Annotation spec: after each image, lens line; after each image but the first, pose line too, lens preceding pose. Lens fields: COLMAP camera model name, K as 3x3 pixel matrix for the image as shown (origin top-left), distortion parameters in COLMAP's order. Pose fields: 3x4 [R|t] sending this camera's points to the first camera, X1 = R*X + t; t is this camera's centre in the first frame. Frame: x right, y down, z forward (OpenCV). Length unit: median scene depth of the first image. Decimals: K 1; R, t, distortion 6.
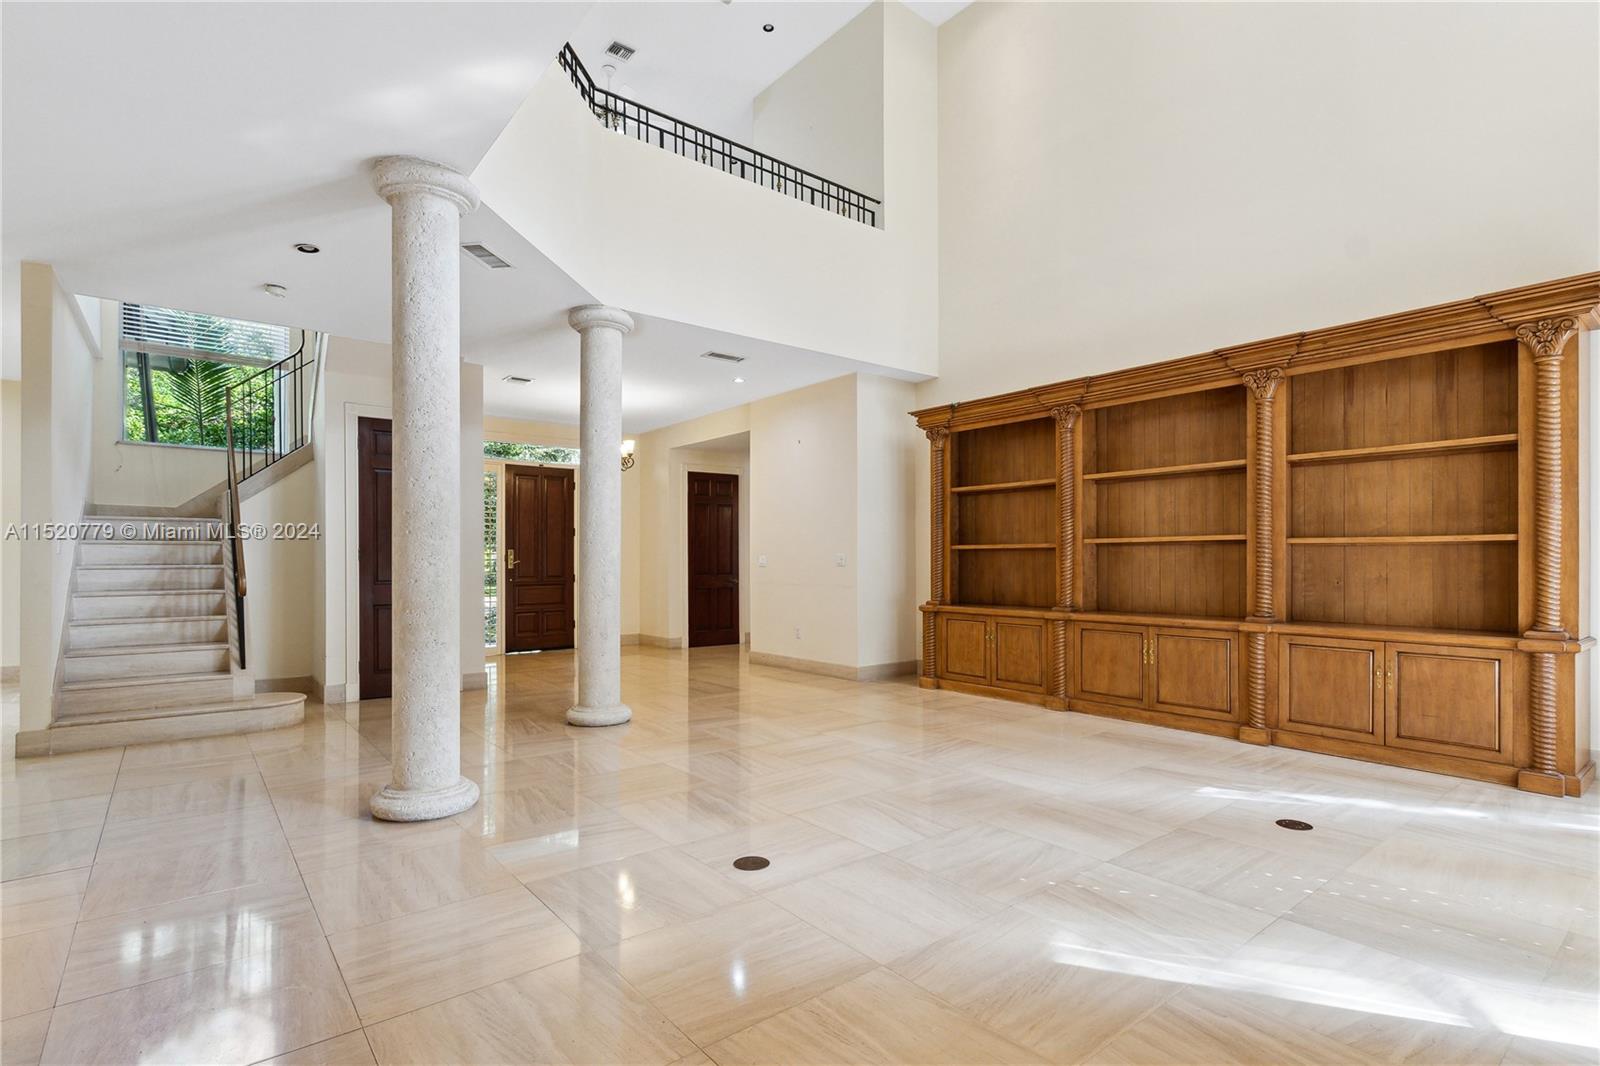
lens RADIAL K [[768.6, 0, 813.5], [0, 768.6, 554.3], [0, 0, 1]] dist [0.001880, 0.000511]
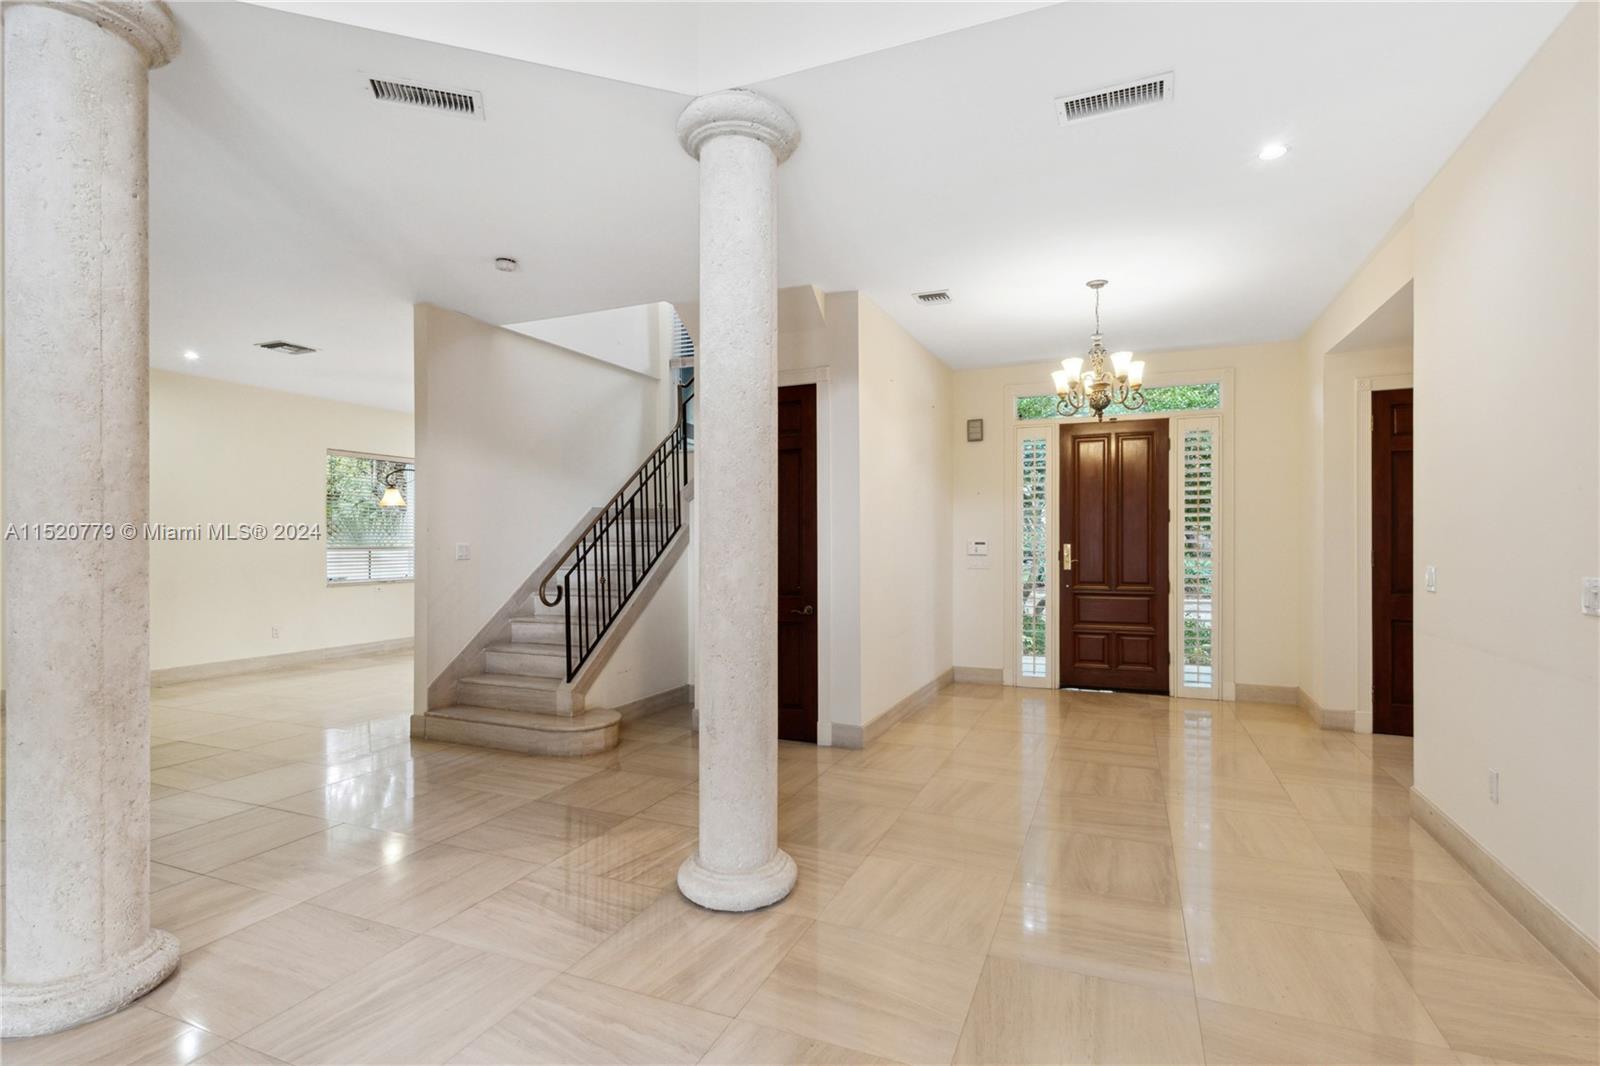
lens RADIAL K [[768.6, 0, 806.0], [0, 768.6, 545.9], [0, 0, 1]] dist [0.001880, 0.000511]
pose [[0.470765, 0.003332, -0.882252, 0.181575], [0.009020, 0.999922, 0.008590, -0.019305], [0.882212, -0.012002, 0.470699, 0.665888]]
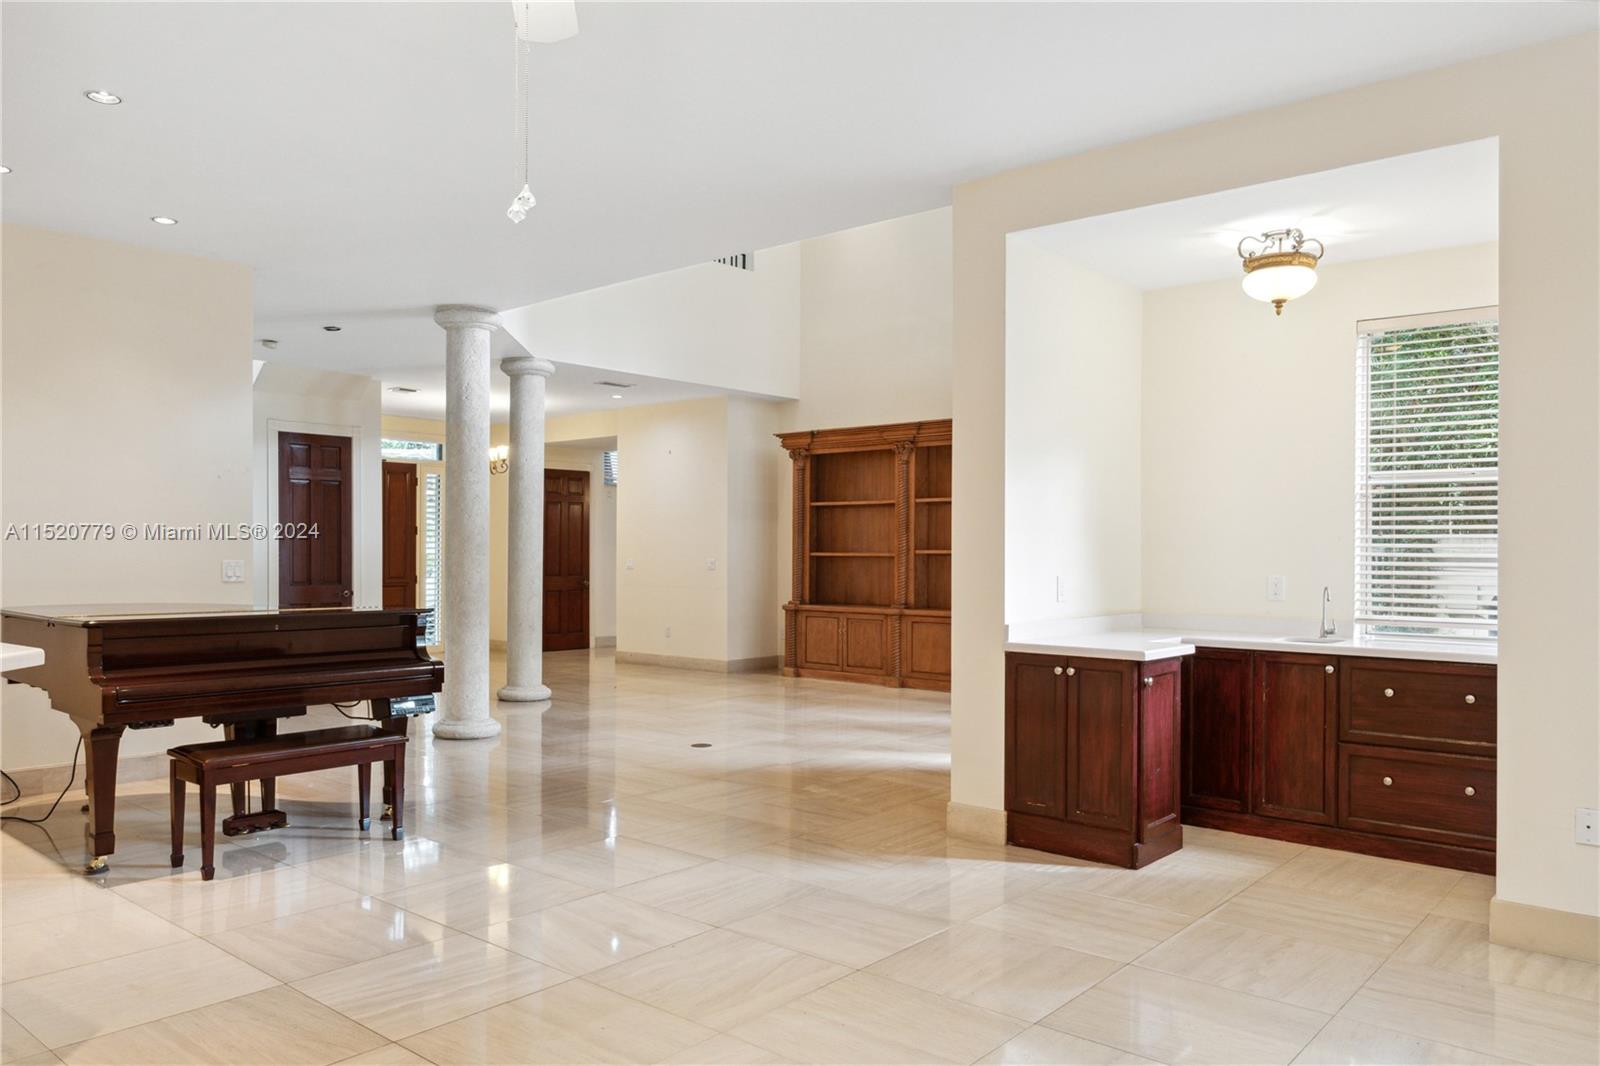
lens RADIAL K [[1118.3, 0, 797.4], [0, 1118.3, 541.9], [0, 0, 1]] dist [-0.001003, -0.000369]
pose [[0.984616, 0.008703, 0.174517, -0.133917], [-0.008432, 0.999962, -0.002297, -0.023843], [-0.174530, 0.000790, 0.984651, -0.655522]]
